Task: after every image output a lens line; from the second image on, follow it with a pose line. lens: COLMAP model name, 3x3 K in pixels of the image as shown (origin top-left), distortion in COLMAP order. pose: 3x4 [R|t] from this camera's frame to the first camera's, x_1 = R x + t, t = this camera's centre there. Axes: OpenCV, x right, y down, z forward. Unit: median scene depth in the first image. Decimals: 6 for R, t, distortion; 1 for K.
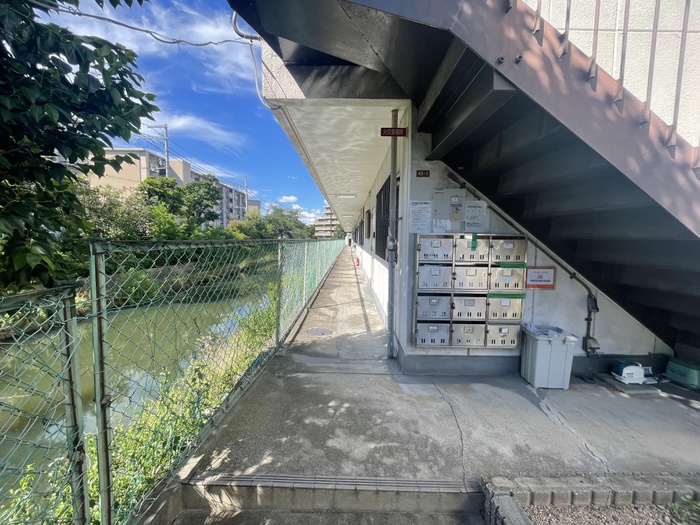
lens RADIAL K [[281.4, 0, 348.7], [0, 281.4, 258.0], [0, 0, 1]] dist [0.001083, -0.000494]
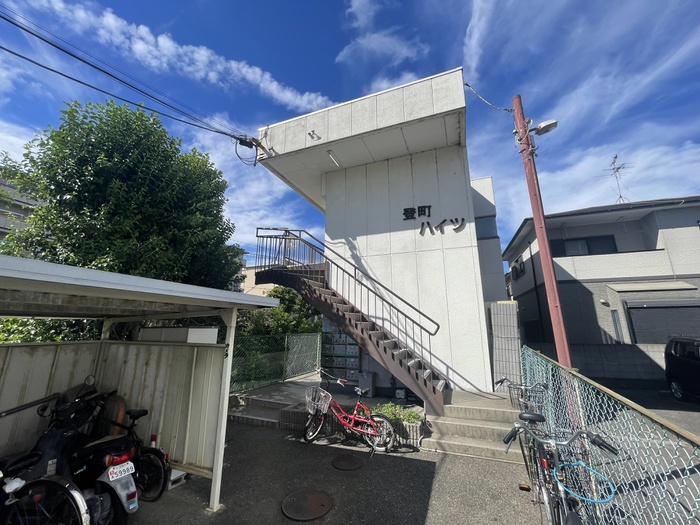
lens RADIAL K [[281.4, 0, 349.6], [0, 281.4, 259.1], [0, 0, 1]] dist [0.001083, -0.000494]
pose [[0.928836, -0.096170, -0.357791, 0.174591], [-0.018549, 0.952441, -0.304158, 0.008091], [0.370026, 0.289149, 0.882878, -0.174072]]
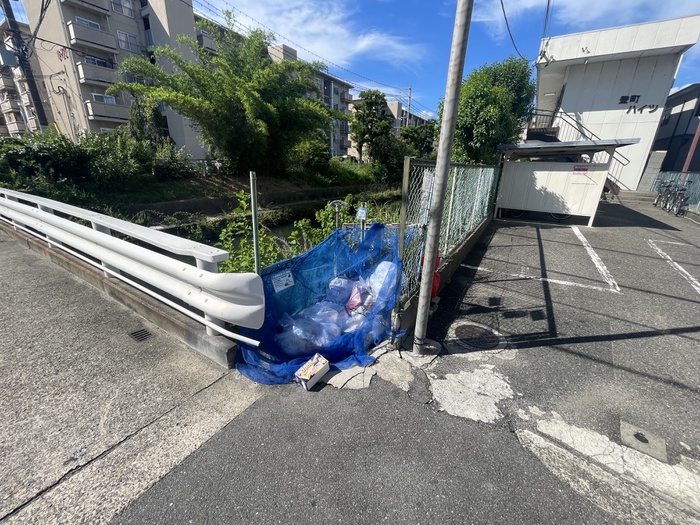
lens RADIAL K [[281.4, 0, 347.0], [0, 281.4, 260.7], [0, 0, 1]] dist [0.001083, -0.000494]
pose [[0.841009, 0.189989, -0.506564, 0.008417], [-0.058353, 0.962705, 0.264187, 0.065046], [0.537864, -0.192624, 0.820730, -0.734003]]
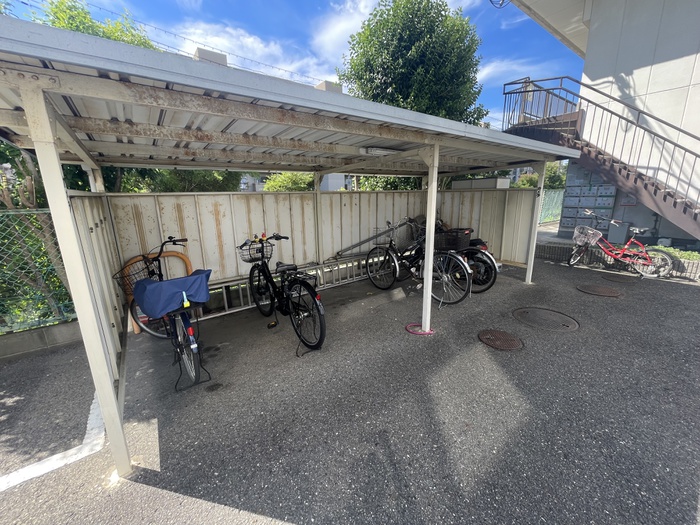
lens RADIAL K [[281.4, 0, 351.0], [0, 281.4, 258.4], [0, 0, 1]] dist [0.001083, -0.000494]
pose [[0.595614, 0.162749, -0.786611, 0.148981], [-0.038133, 0.983885, 0.174690, 0.025765], [0.802365, -0.074052, 0.592221, -0.283157]]
